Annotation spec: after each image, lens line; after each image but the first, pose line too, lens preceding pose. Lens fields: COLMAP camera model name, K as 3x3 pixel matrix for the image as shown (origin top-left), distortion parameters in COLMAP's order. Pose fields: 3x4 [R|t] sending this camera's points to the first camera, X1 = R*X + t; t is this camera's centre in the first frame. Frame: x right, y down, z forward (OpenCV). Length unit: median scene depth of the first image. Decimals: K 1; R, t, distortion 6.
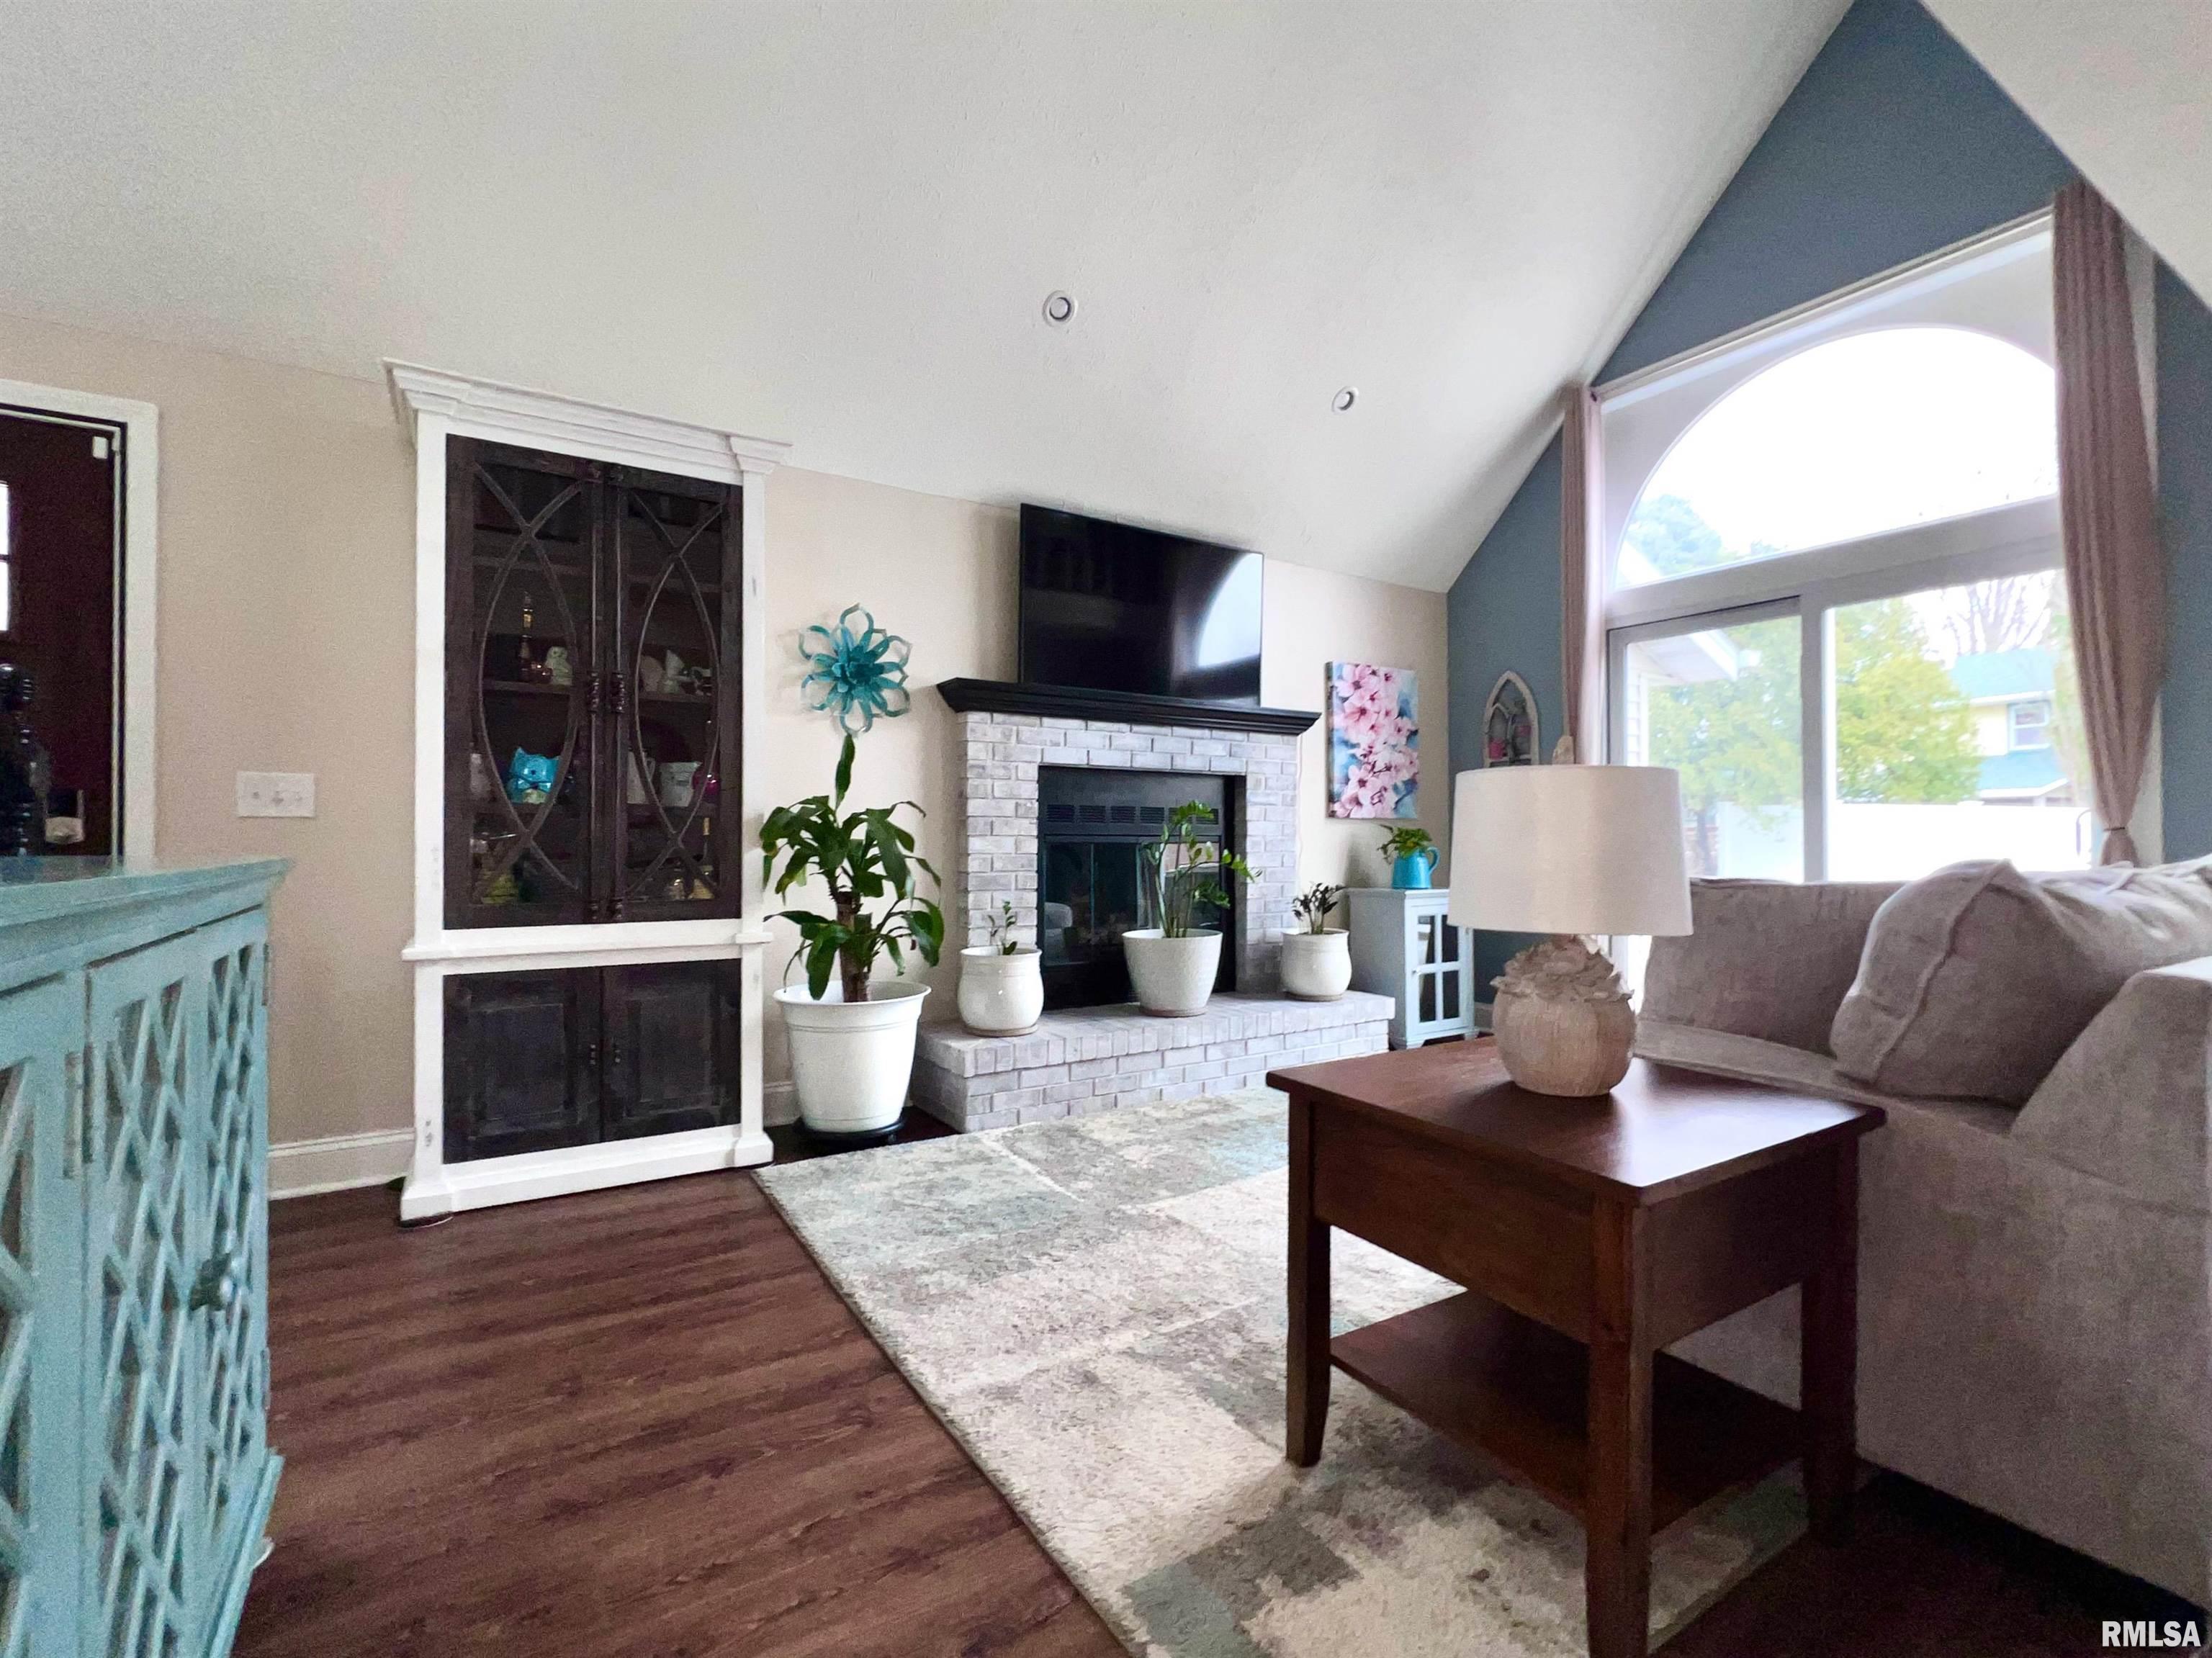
lens RADIAL K [[1007.9, 0, 1103.0], [0, 1007.9, 832.2], [0, 0, 1]] dist [0.000293, 0.000611]
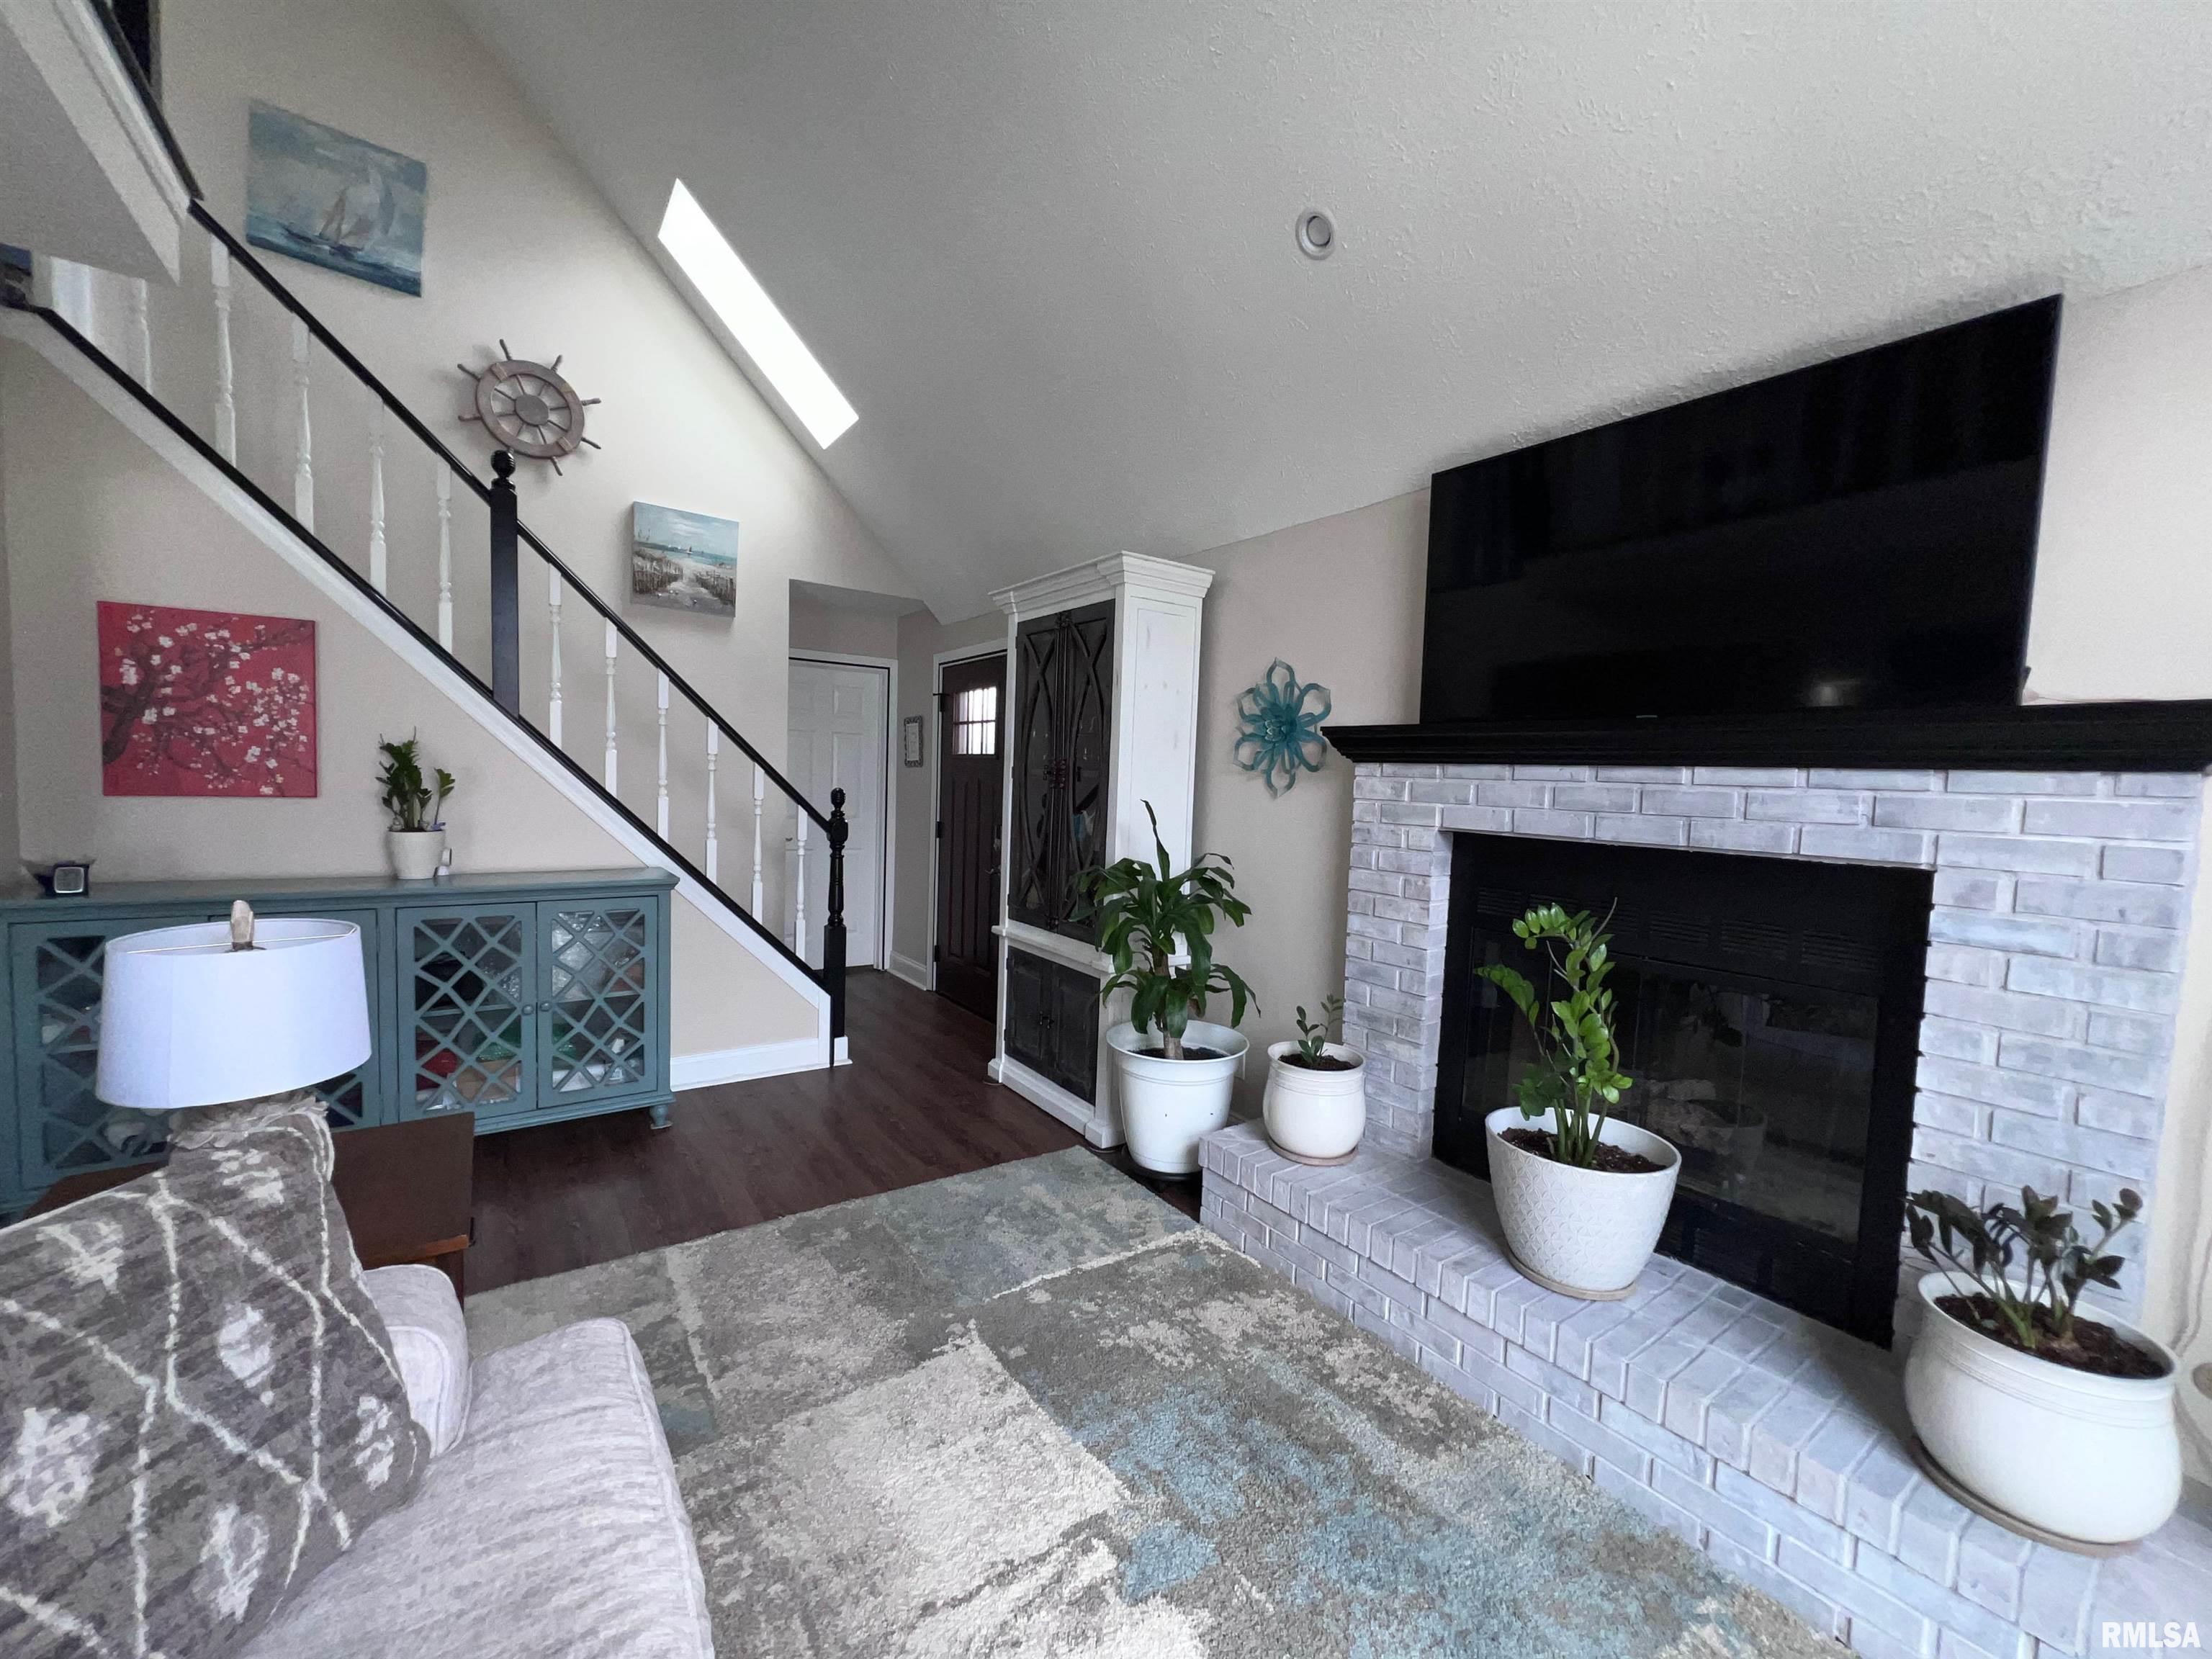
lens RADIAL K [[885.0, 0, 1102.3], [0, 885.0, 833.8], [0, 0, 1]] dist [-0.002272, 0.001024]
pose [[0.048816, 0.066678, -0.996580, 0.621179], [-0.025364, 0.997530, 0.065499, -0.110578], [0.998486, 0.022080, 0.050386, 0.800574]]
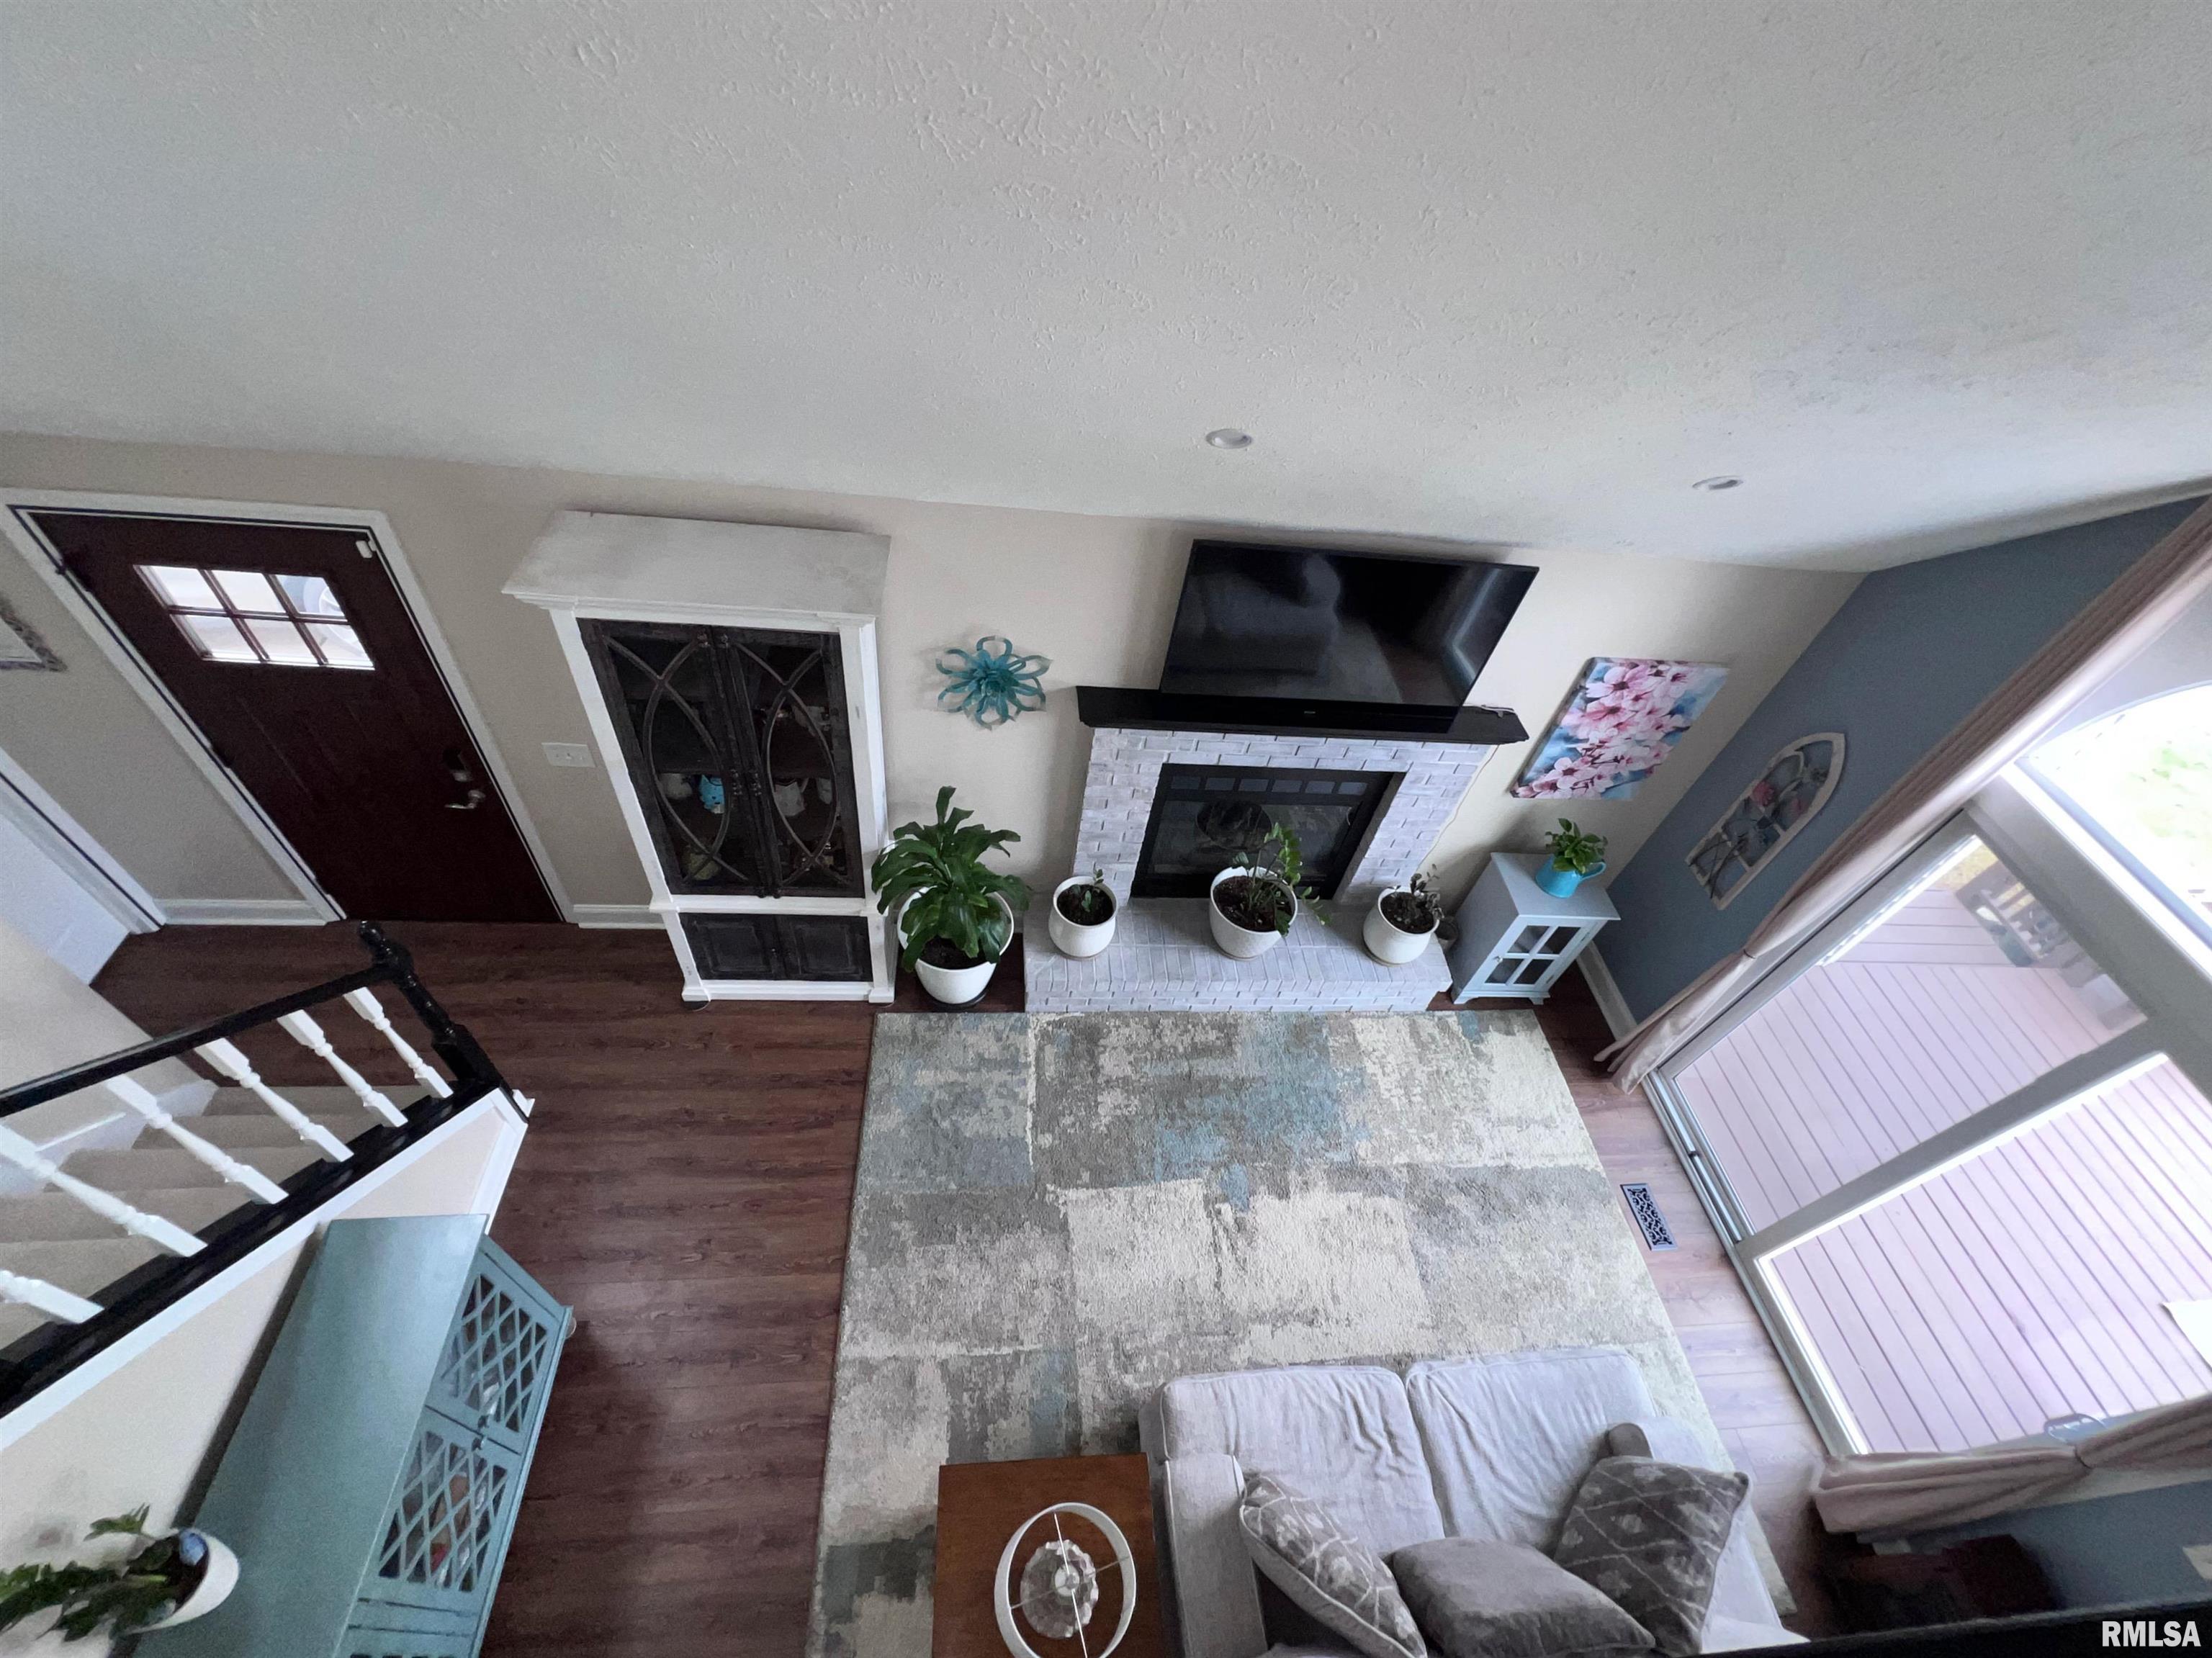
lens RADIAL K [[925.5, 0, 1104.4], [0, 925.5, 834.1], [0, 0, 1]] dist [-0.000199, 0.000394]
pose [[0.878765, 0.419601, -0.227391, 0.144638], [-0.124103, 0.660972, 0.740077, -0.795171], [0.460836, -0.622134, 0.632913, 0.352573]]
